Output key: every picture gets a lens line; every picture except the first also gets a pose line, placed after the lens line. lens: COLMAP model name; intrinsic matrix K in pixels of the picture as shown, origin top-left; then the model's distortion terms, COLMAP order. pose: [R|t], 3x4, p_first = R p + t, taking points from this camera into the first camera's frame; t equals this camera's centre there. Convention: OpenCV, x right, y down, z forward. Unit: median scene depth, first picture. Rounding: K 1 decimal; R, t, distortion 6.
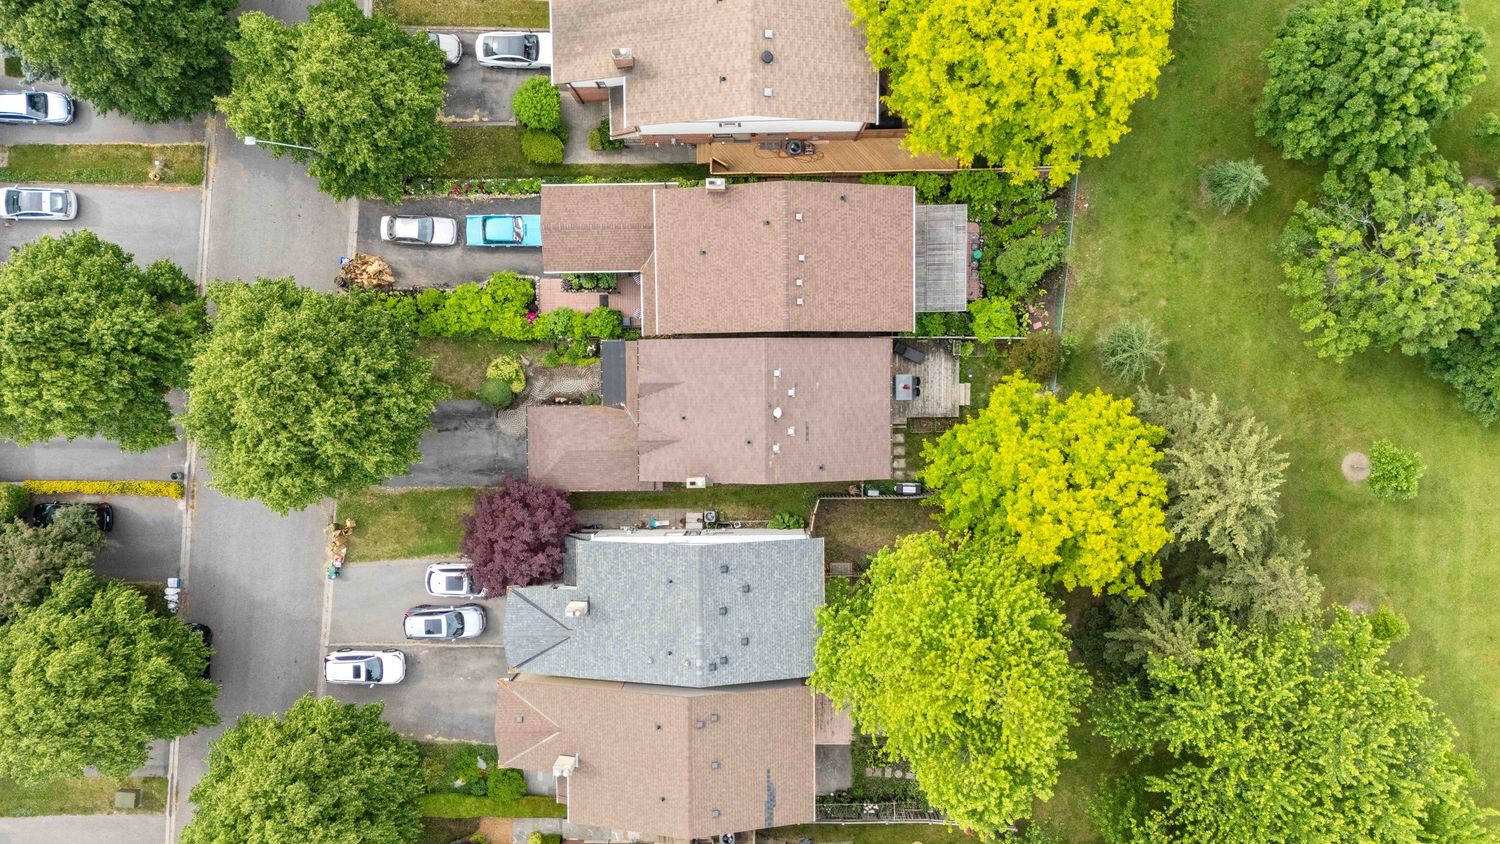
lens RADIAL K [[1078.1, 0, 752.5], [0, 1078.1, 420.7], [0, 0, 1]] dist [0.067156, -0.068607]
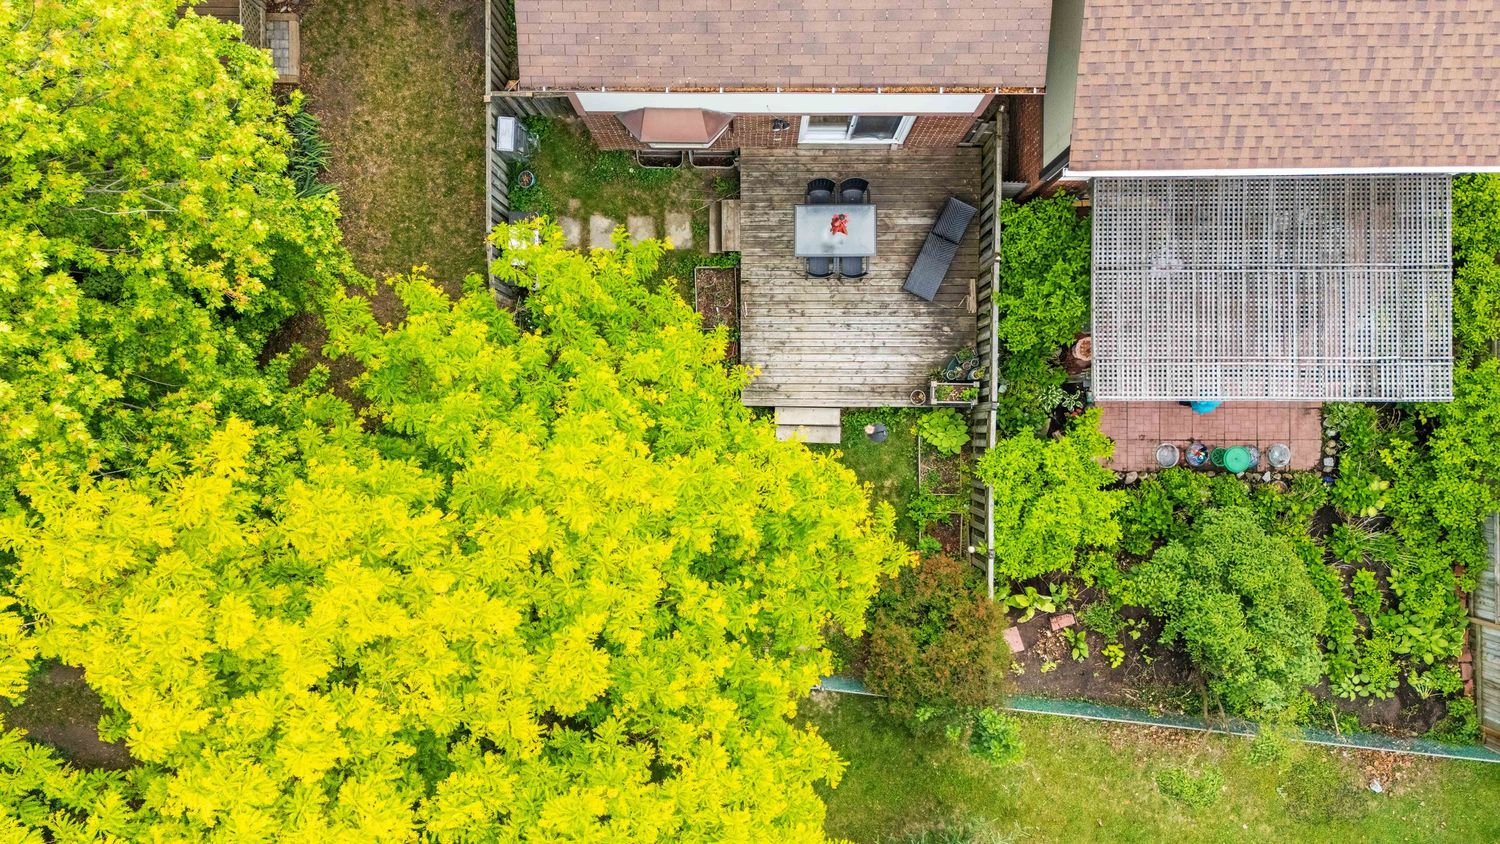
lens RADIAL K [[1097.4, 0, 753.5], [0, 1097.4, 424.3], [0, 0, 1]] dist [0.067232, -0.069741]
pose [[-0.011354, 0.999782, 0.017507, 0.204589], [-0.999235, -0.010689, -0.037629, 0.005482], [-0.037434, -0.017921, 0.999138, 0.709792]]
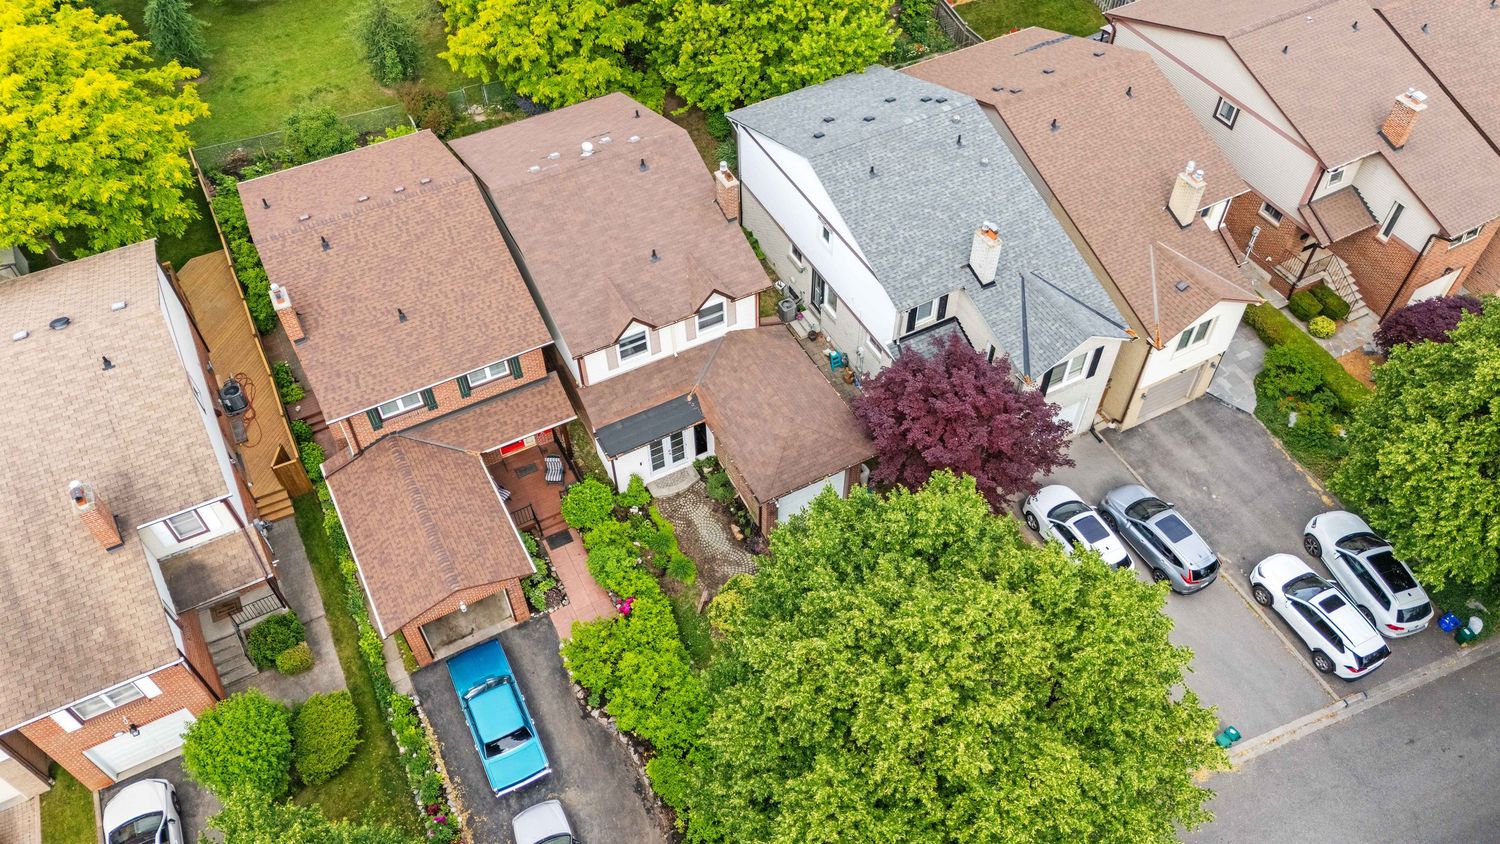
lens RADIAL K [[1092.3, 0, 751.2], [0, 1092.3, 413.9], [0, 0, 1]] dist [0.074734, -0.072174]
pose [[-0.457561, -0.681123, 0.571585, -0.529683], [0.887568, -0.388530, 0.247522, -0.150082], [0.053485, 0.620577, 0.782319, 0.515985]]
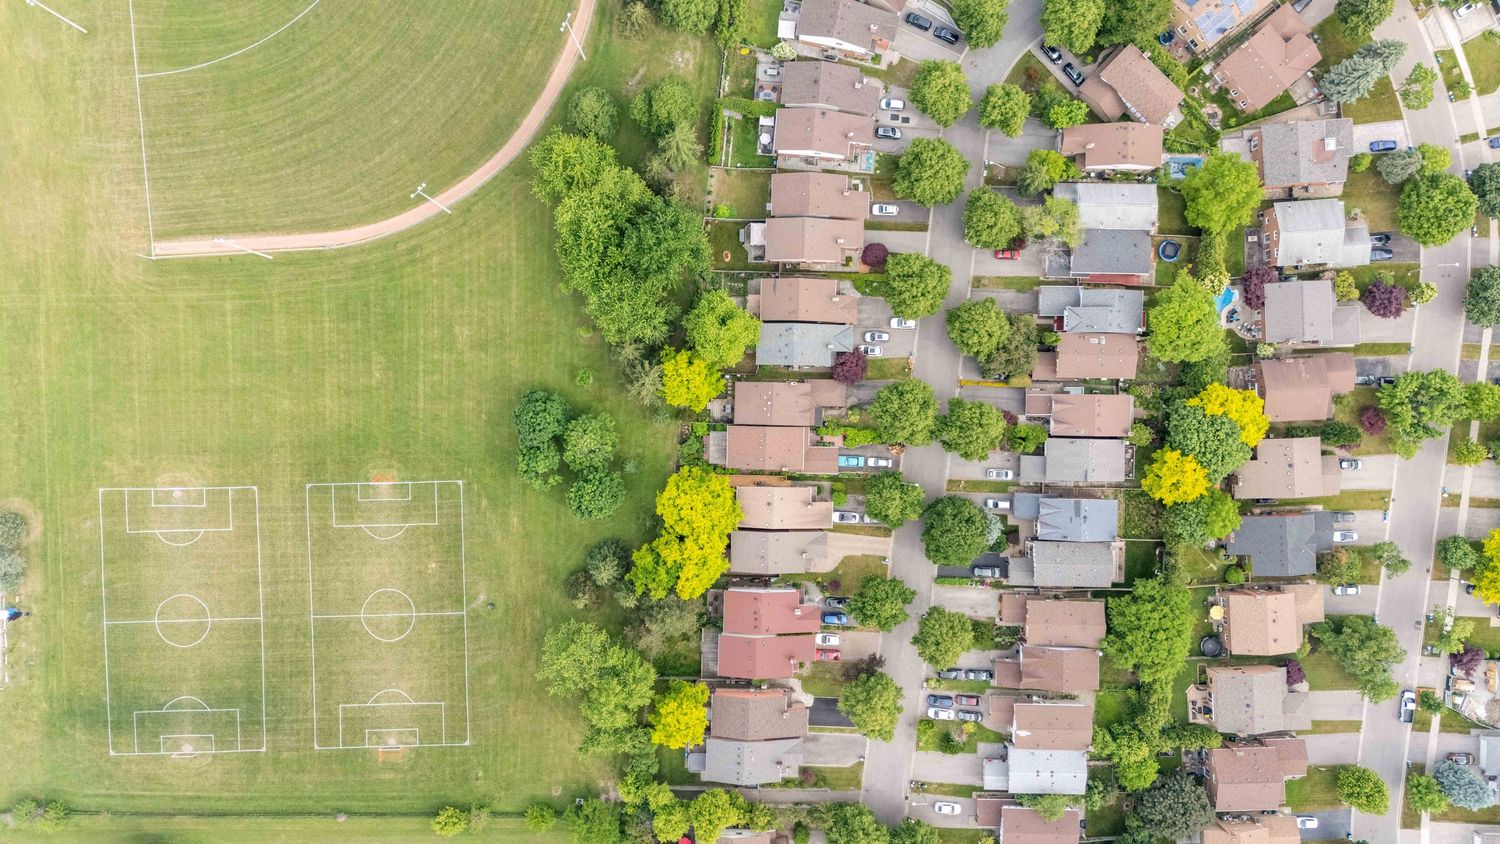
lens RADIAL K [[1097.4, 0, 753.5], [0, 1097.4, 424.3], [0, 0, 1]] dist [0.067232, -0.069741]
pose [[-0.999496, -0.031087, 0.006448, 0.046610], [0.030633, -0.997640, -0.061447, 0.131220], [0.008343, -0.061218, 0.998090, -2.373059]]
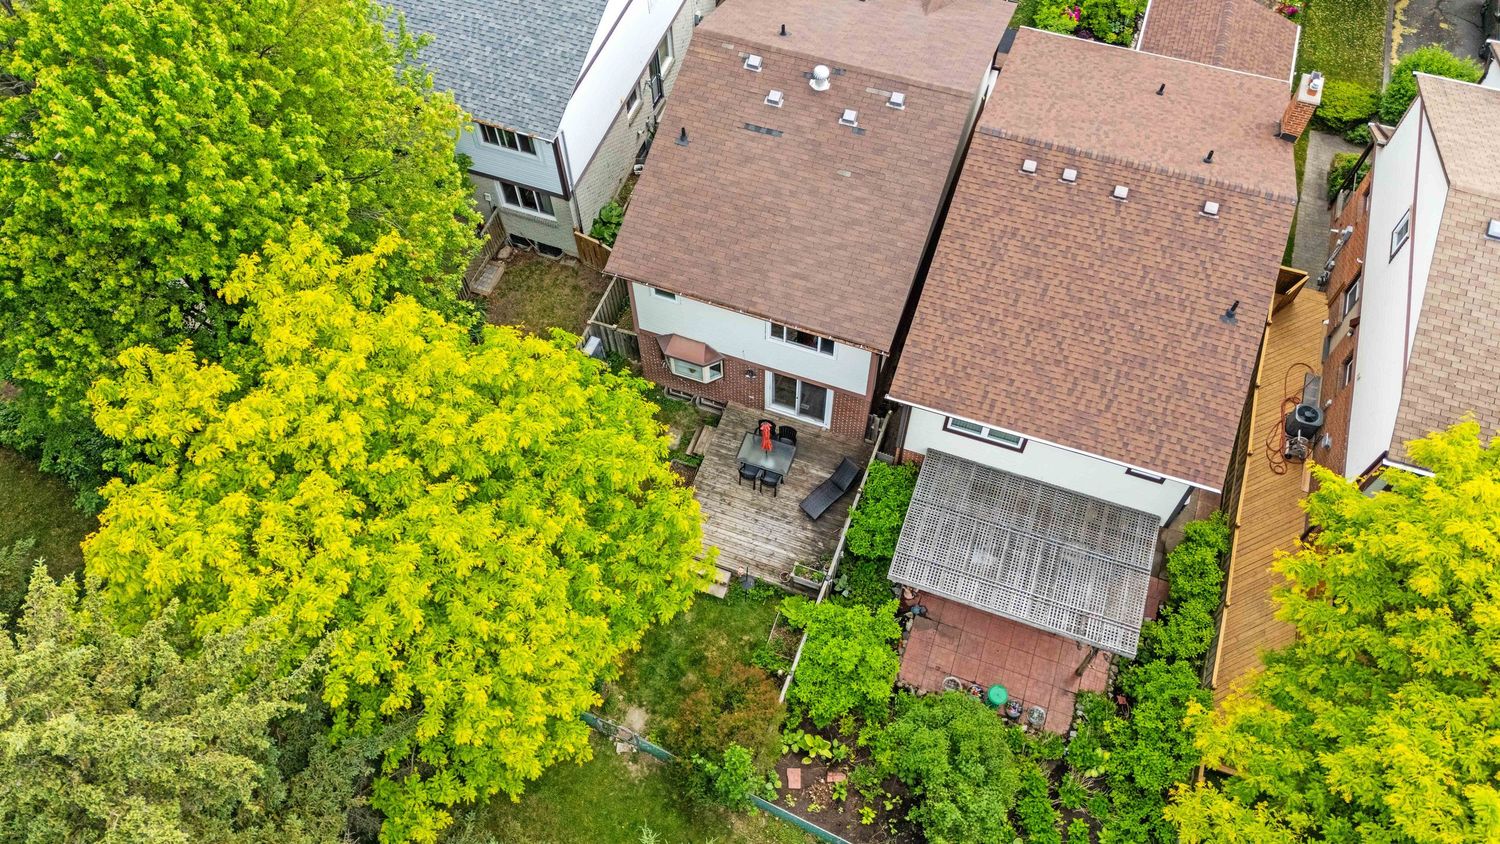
lens RADIAL K [[1078.1, 0, 752.5], [0, 1078.1, 420.7], [0, 0, 1]] dist [0.067156, -0.068607]
pose [[-0.351120, 0.813545, -0.463530, 0.374610], [-0.935986, -0.318391, 0.150190, -0.098383], [-0.025398, 0.486592, 0.873260, 0.606807]]
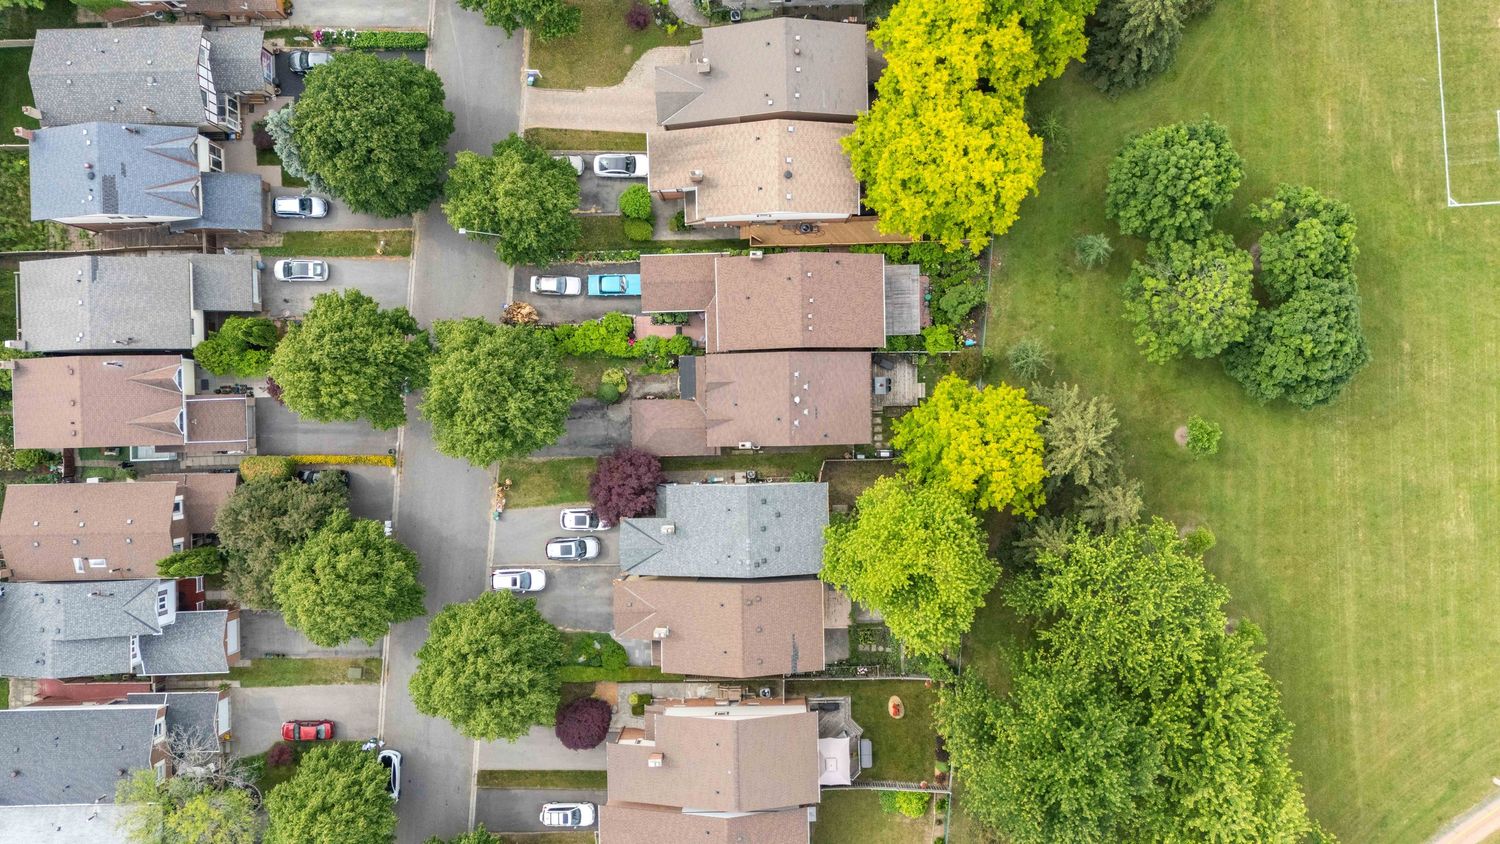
lens RADIAL K [[1078.1, 0, 752.5], [0, 1078.1, 420.7], [0, 0, 1]] dist [0.067156, -0.068607]
pose [[0.999937, -0.010078, -0.005040, -0.031958], [0.009877, 0.999211, -0.038471, 0.077869], [0.005424, 0.038419, 0.999247, -0.524482]]
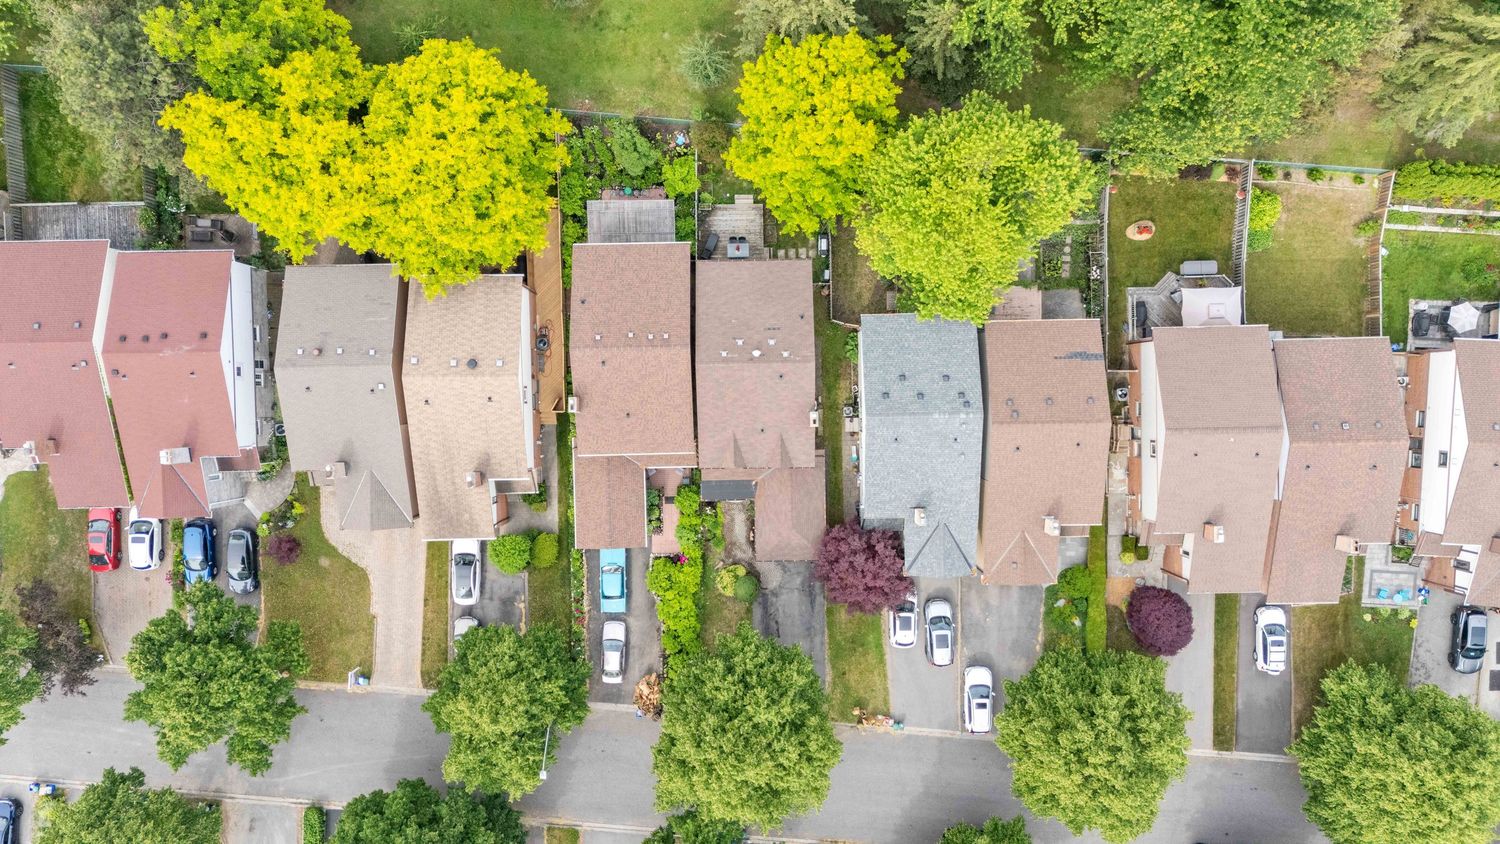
lens RADIAL K [[1078.1, 0, 752.5], [0, 1078.1, 420.7], [0, 0, 1]] dist [0.067156, -0.068607]
pose [[-0.008418, -0.999852, -0.014985, -0.033604], [0.998638, -0.007634, -0.051613, 0.047998], [0.051491, -0.015399, 0.998555, -0.214922]]
